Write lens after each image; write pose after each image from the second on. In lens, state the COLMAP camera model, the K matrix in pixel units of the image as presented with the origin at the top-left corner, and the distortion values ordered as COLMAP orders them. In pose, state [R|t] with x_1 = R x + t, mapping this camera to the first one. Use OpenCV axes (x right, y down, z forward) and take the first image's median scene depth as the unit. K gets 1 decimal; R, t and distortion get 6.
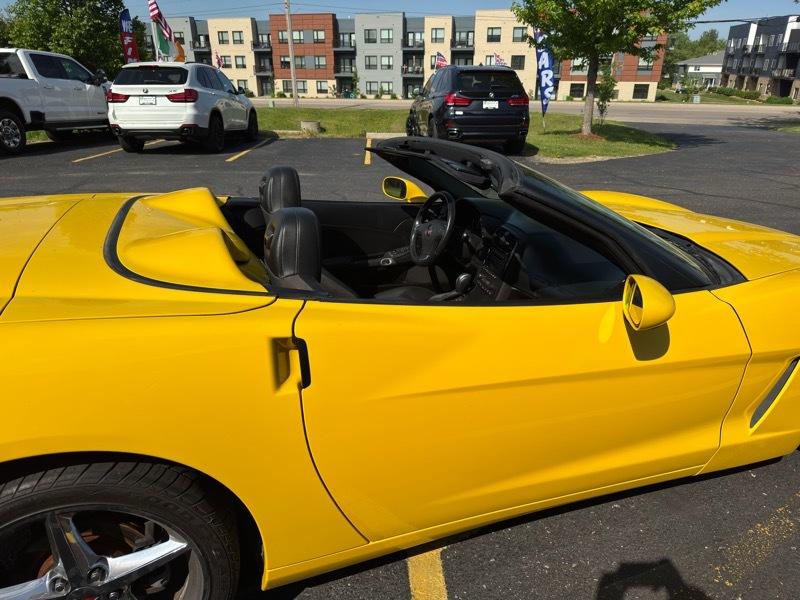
lens RADIAL K [[560.3, 0, 403.2], [0, 560.3, 302.9], [0, 0, 1]] dist [0.042986, -0.054165]
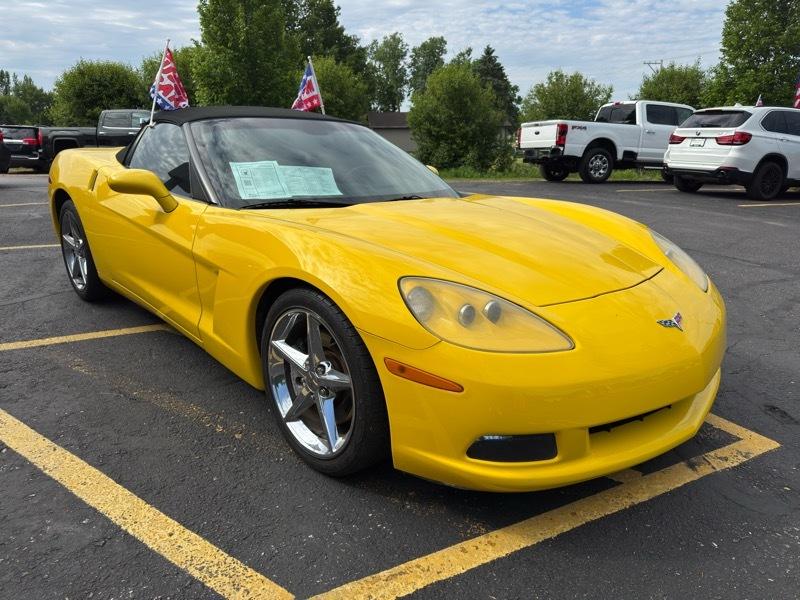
lens RADIAL K [[563.0, 0, 397.4], [0, 563.0, 301.5], [0, 0, 1]] dist [0.032768, -0.042707]
pose [[0.380895, 0.266249, -0.885455, 0.228543], [-0.354032, 0.926660, 0.126345, -0.015950], [0.854155, 0.265355, 0.447221, 0.095450]]
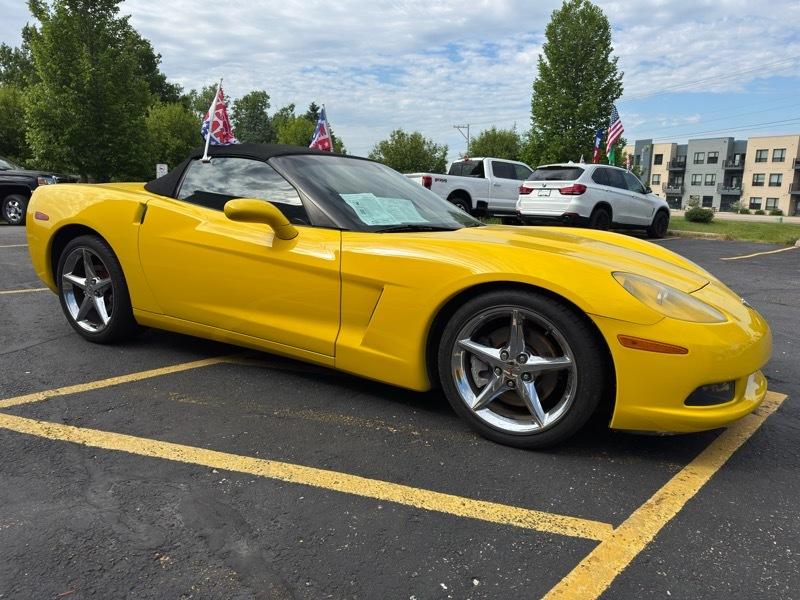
lens RADIAL K [[560.3, 0, 398.4], [0, 560.3, 305.2], [0, 0, 1]] dist [0.042986, -0.054165]
pose [[0.642267, 0.169245, -0.747562, 0.204010], [-0.307364, 0.950334, -0.048919, 0.022001], [0.702154, 0.261192, 0.662388, 0.019594]]
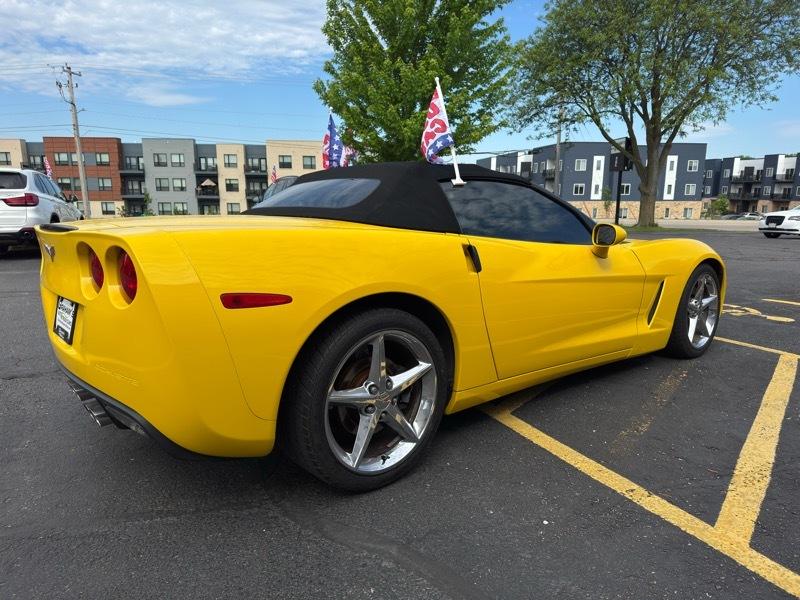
lens RADIAL K [[560.3, 0, 401.1], [0, 560.3, 307.5], [0, 0, 1]] dist [0.042986, -0.054165]
pose [[0.936755, -0.068714, 0.343174, -0.086369], [0.133714, 0.976419, -0.169487, 0.044626], [-0.323436, 0.204655, 0.923854, -0.046961]]
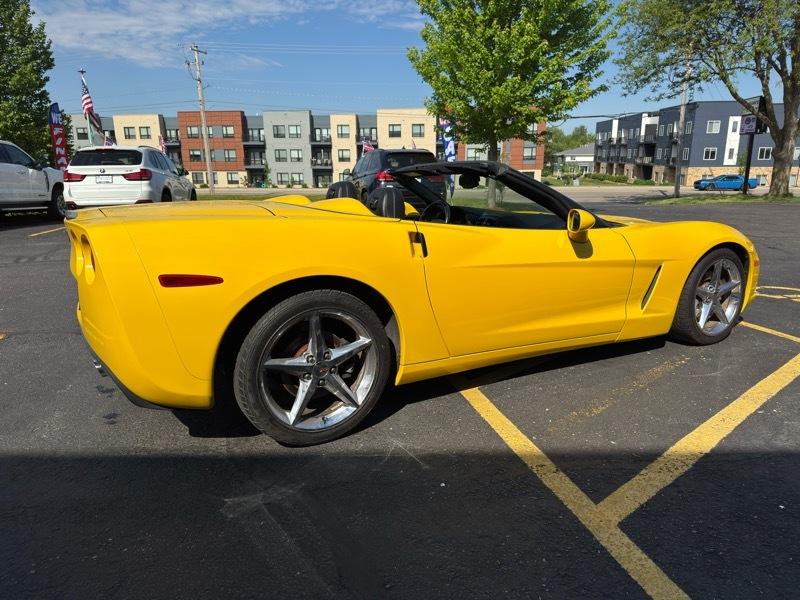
lens RADIAL K [[560.3, 0, 404.8], [0, 560.3, 305.9], [0, 0, 1]] dist [0.042986, -0.054165]
pose [[0.985960, -0.050831, 0.159059, -0.047064], [0.073137, 0.987772, -0.137689, 0.048651], [-0.150115, 0.147388, 0.977621, -0.072902]]
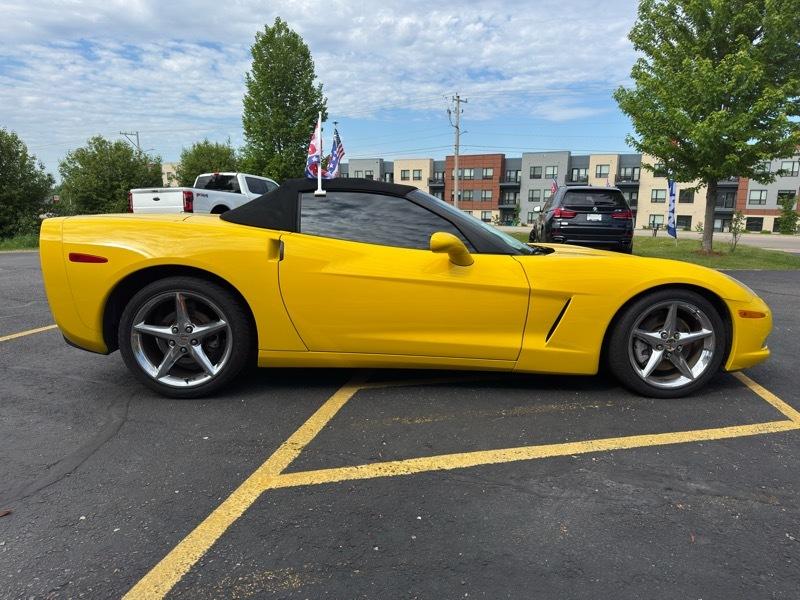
lens RADIAL K [[560.3, 0, 397.3], [0, 560.3, 304.9], [0, 0, 1]] dist [0.042986, -0.054165]
pose [[0.954502, 0.066019, -0.290805, 0.082185], [-0.126346, 0.972863, -0.193842, 0.060286], [0.270116, 0.221765, 0.936941, -0.085785]]
